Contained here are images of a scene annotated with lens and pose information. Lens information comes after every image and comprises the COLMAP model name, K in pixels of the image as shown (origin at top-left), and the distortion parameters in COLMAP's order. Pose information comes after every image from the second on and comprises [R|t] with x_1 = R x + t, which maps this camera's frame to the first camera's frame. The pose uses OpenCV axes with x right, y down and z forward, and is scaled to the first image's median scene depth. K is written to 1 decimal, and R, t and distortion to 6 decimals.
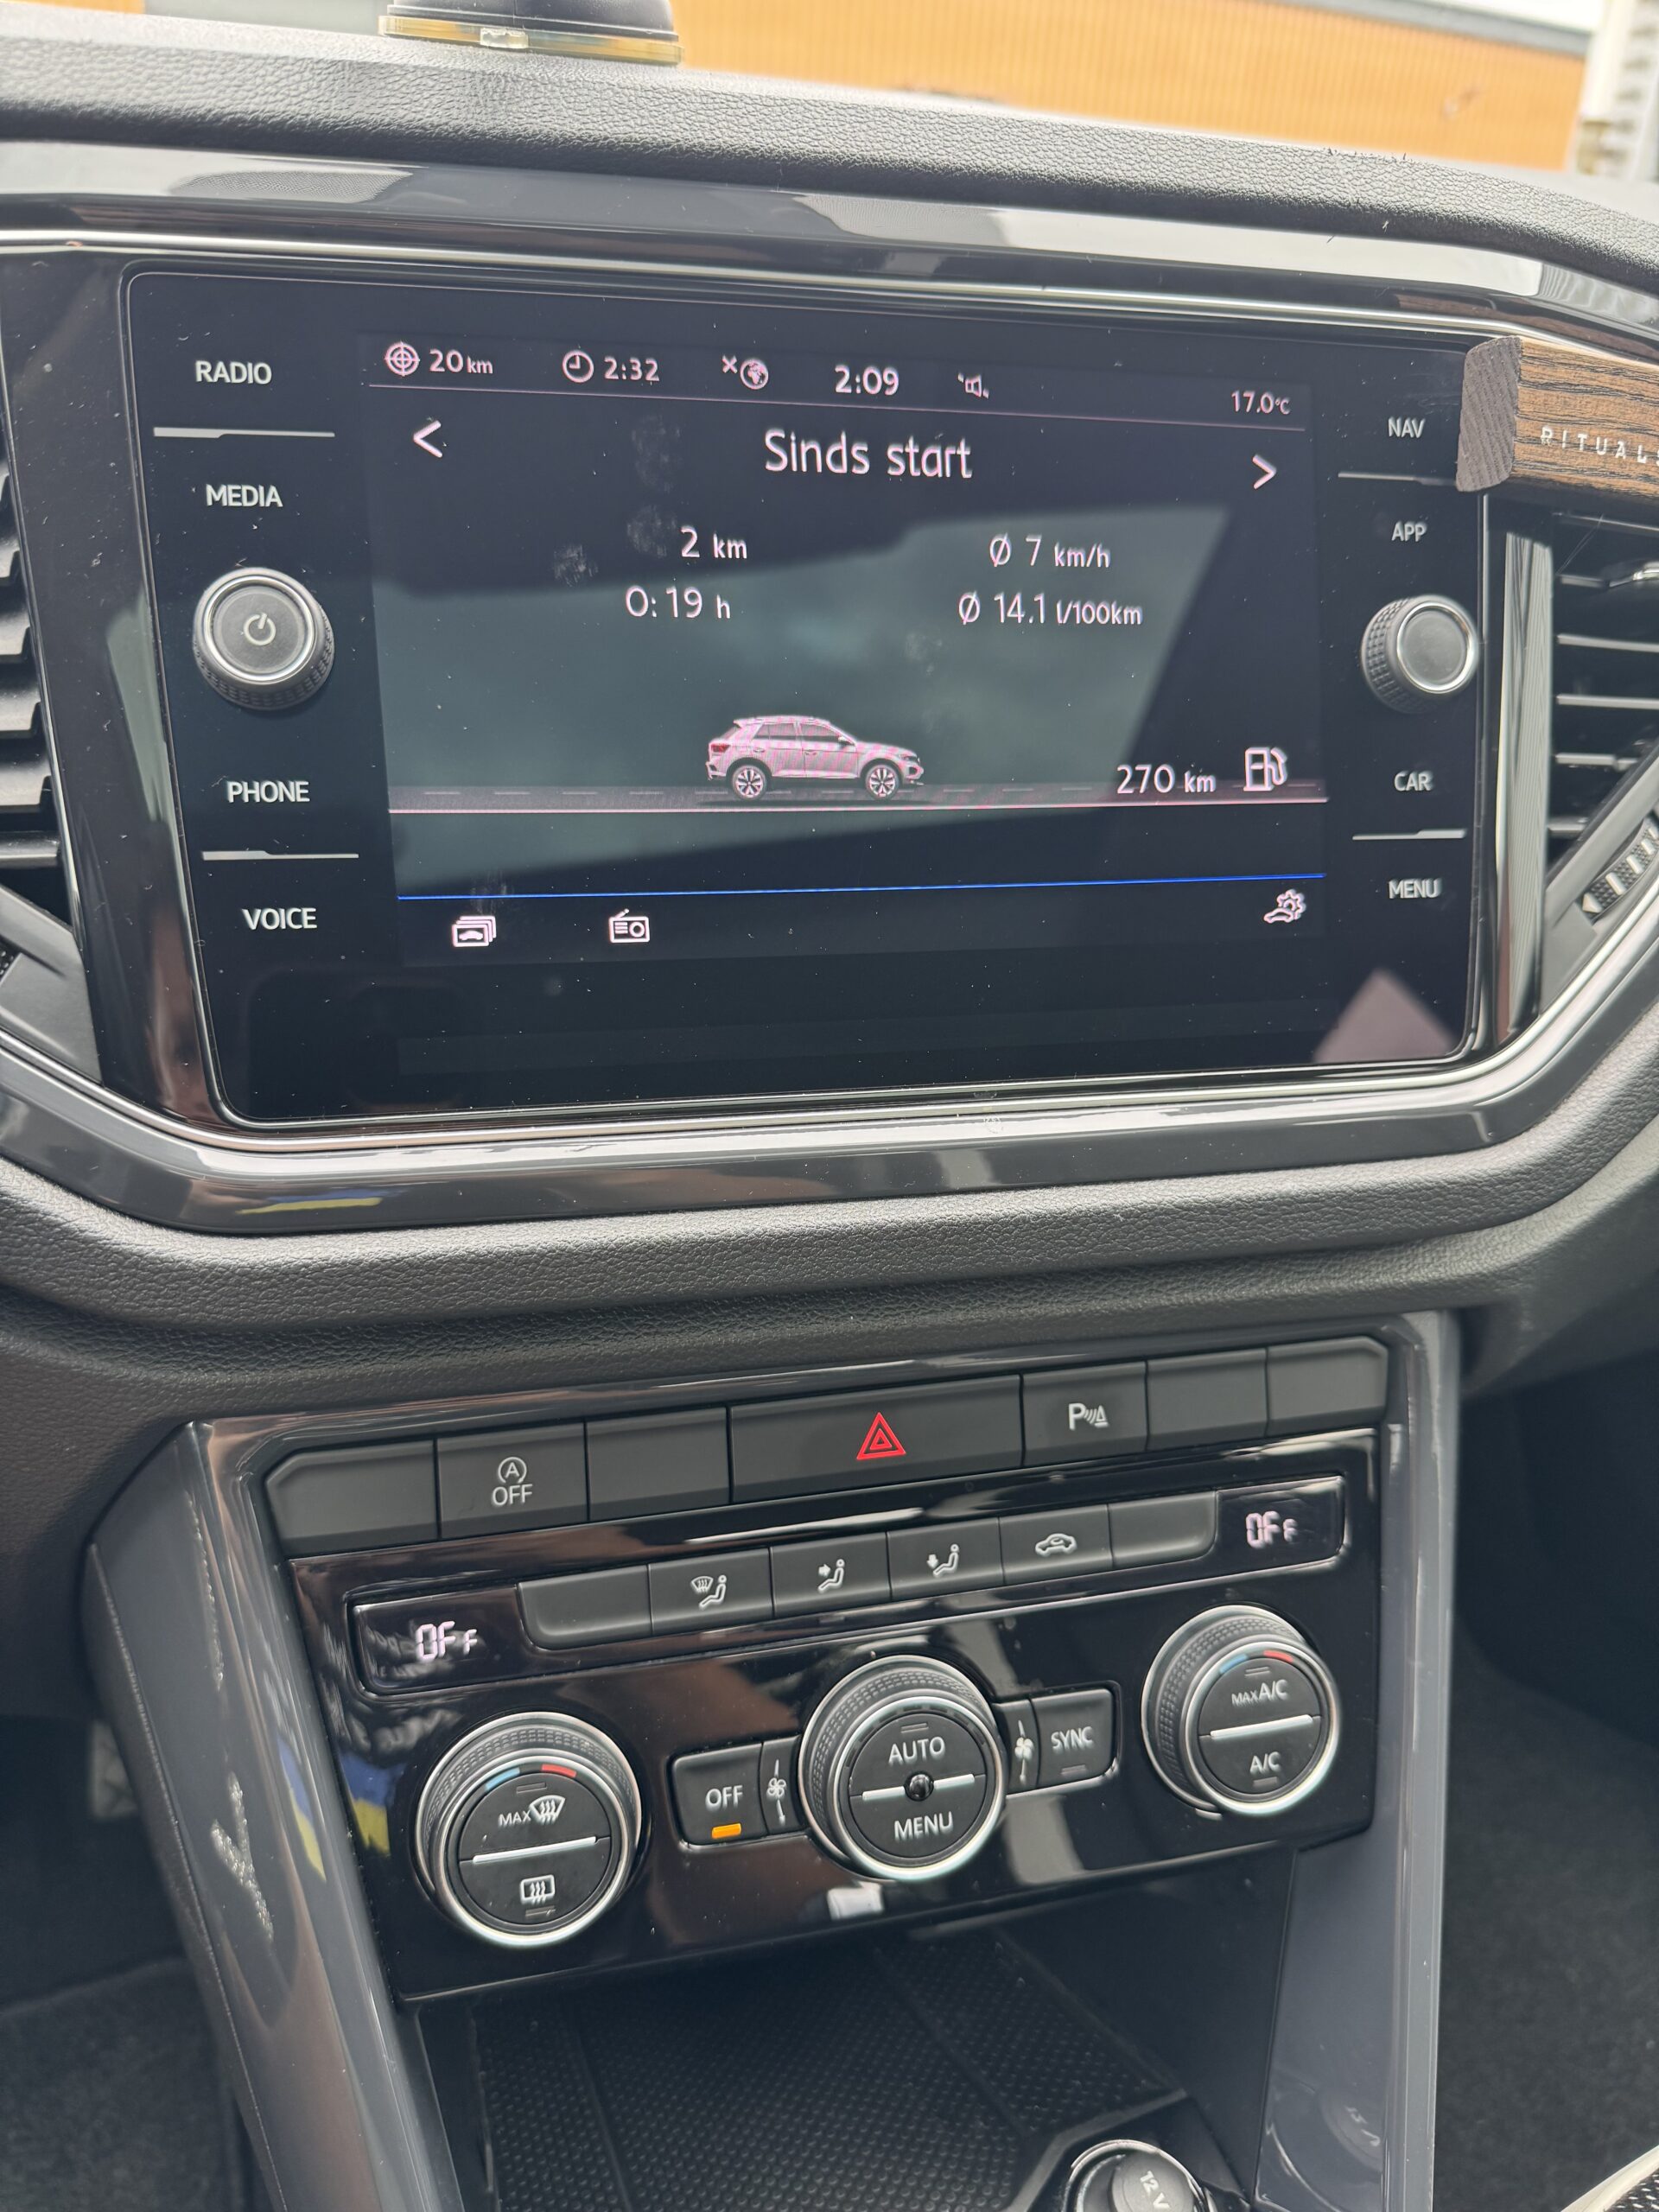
lens RADIAL K [[1536.3, 0, 896.8], [0, 1536.3, 1103.4], [0, 0, 1]] dist [0.000728, -0.019839]
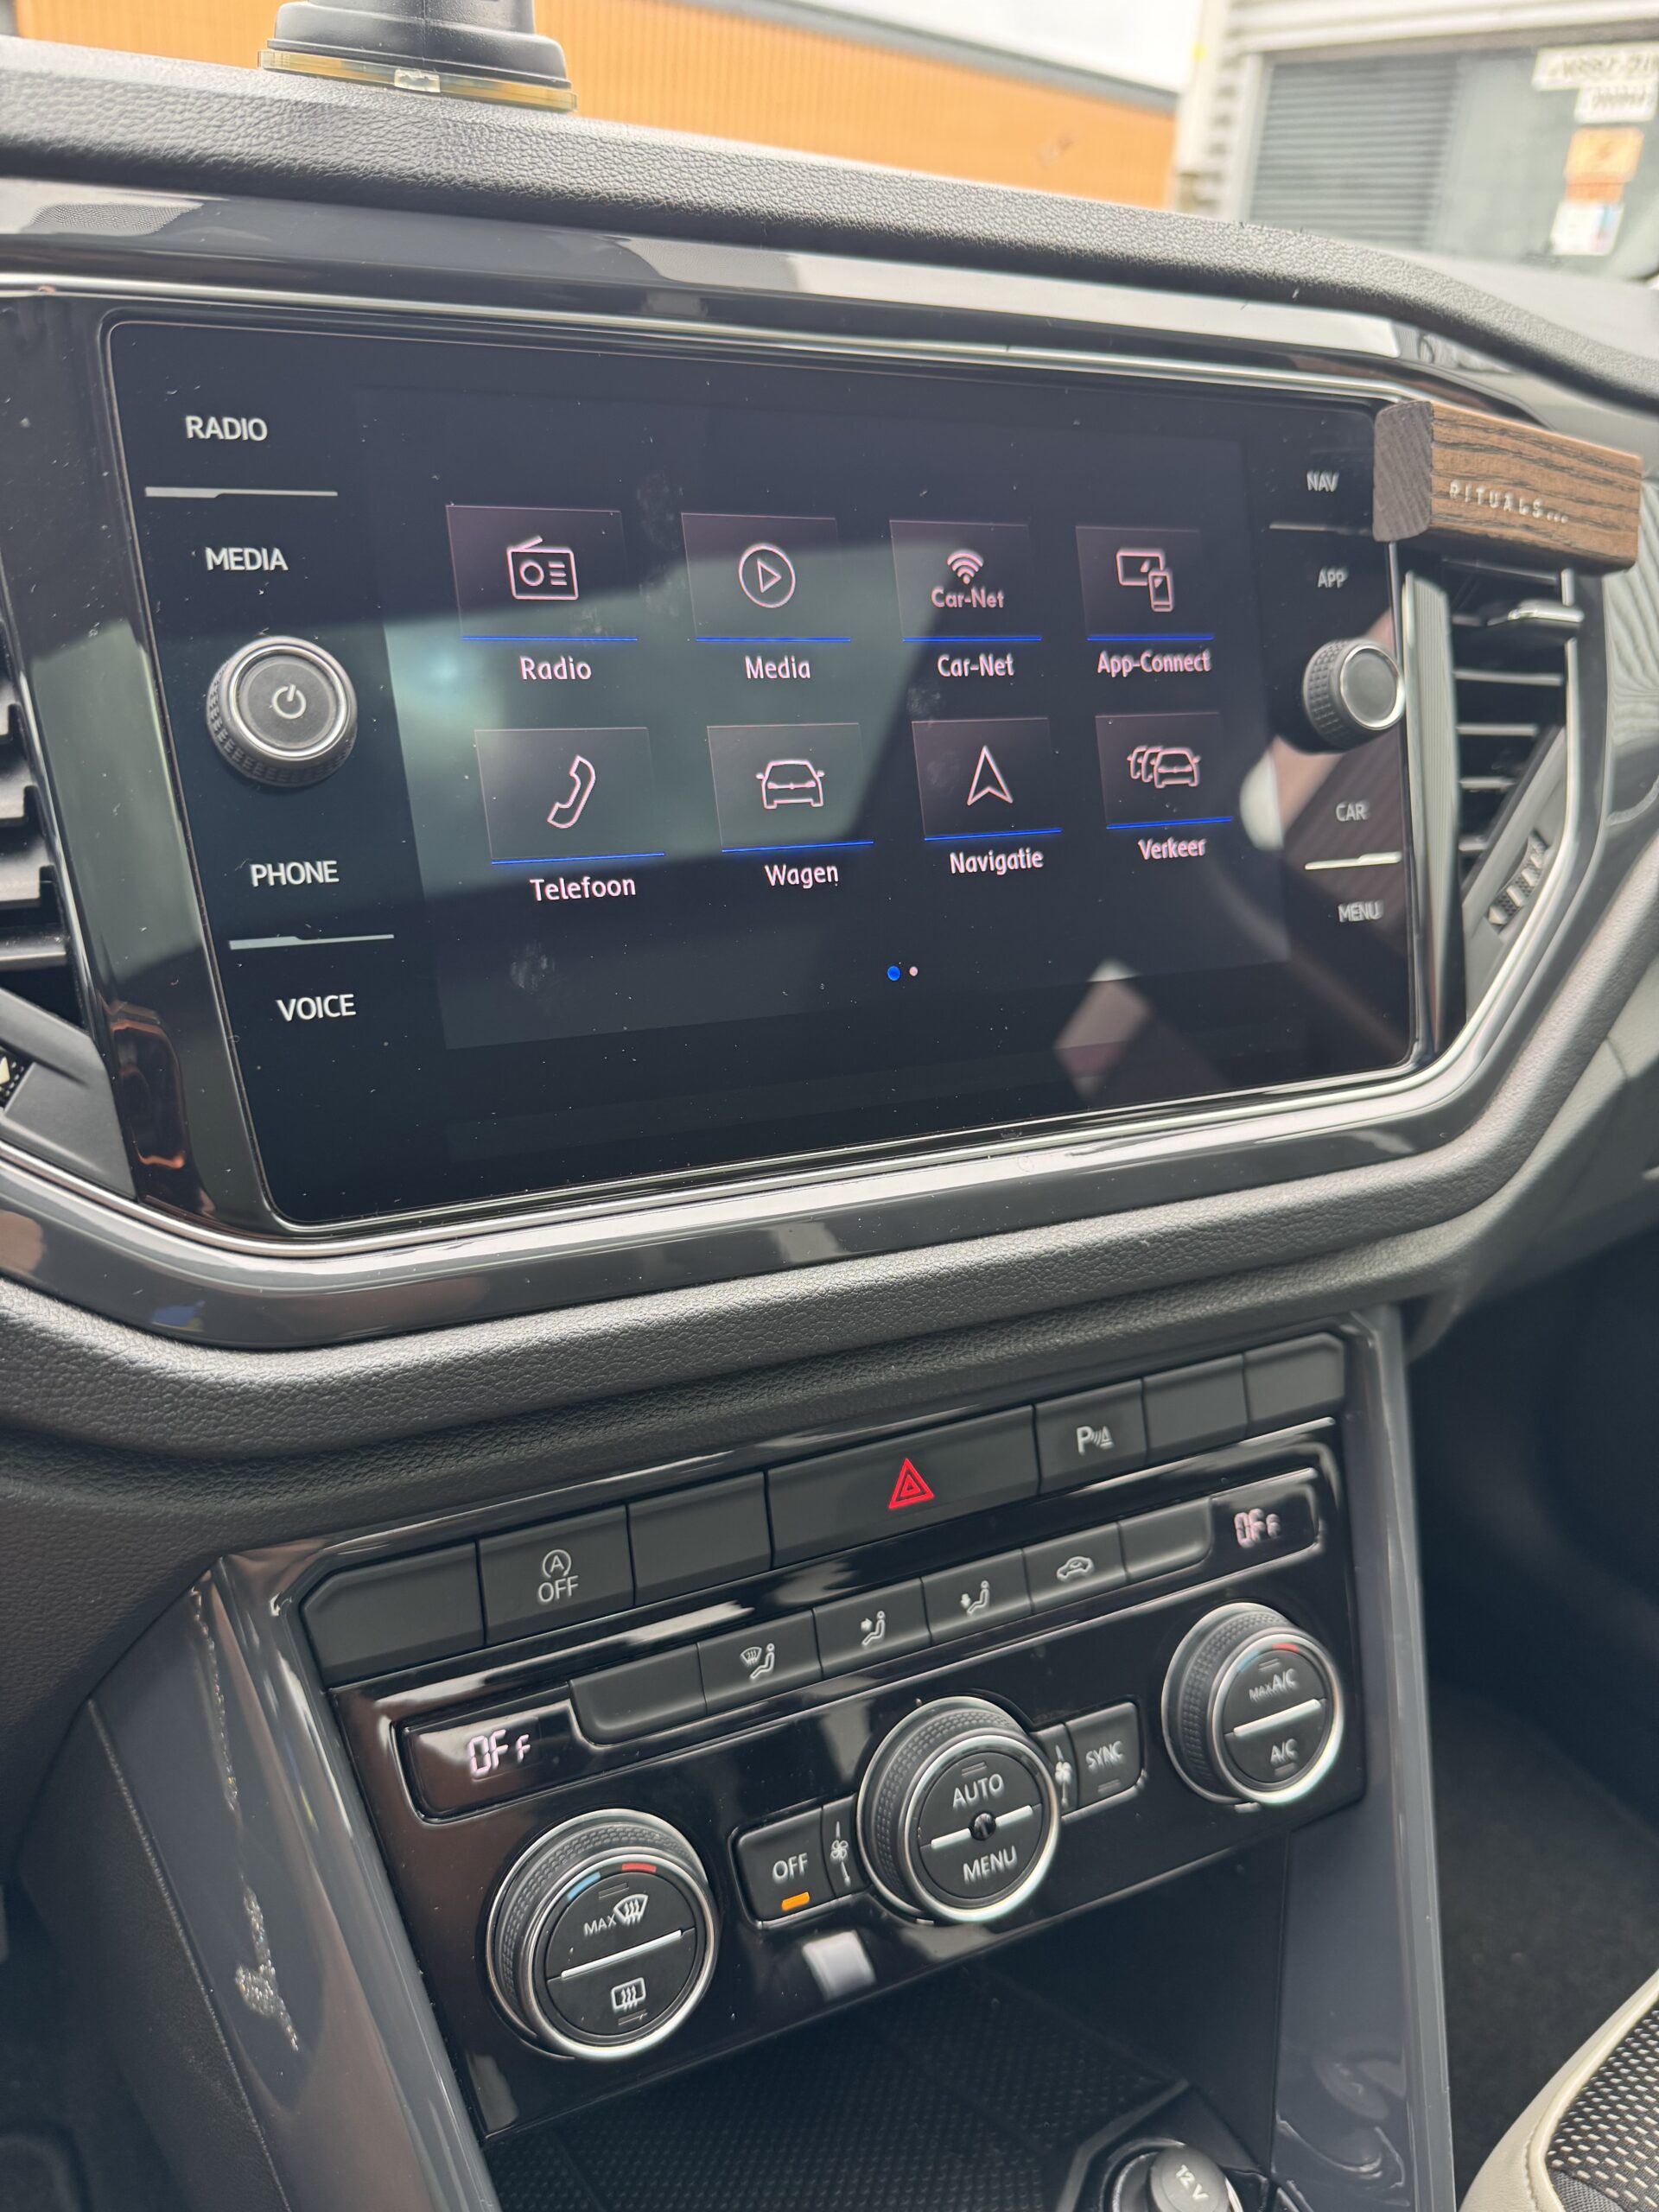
lens RADIAL K [[1539.8, 0, 846.2], [0, 1539.8, 1104.2], [0, 0, 1]] dist [-0.002509, -0.022738]
pose [[0.980652, -0.073246, 0.181542, -0.224481], [0.075939, 0.997081, -0.007919, -0.025394], [-0.180432, 0.021552, 0.983351, 0.016603]]
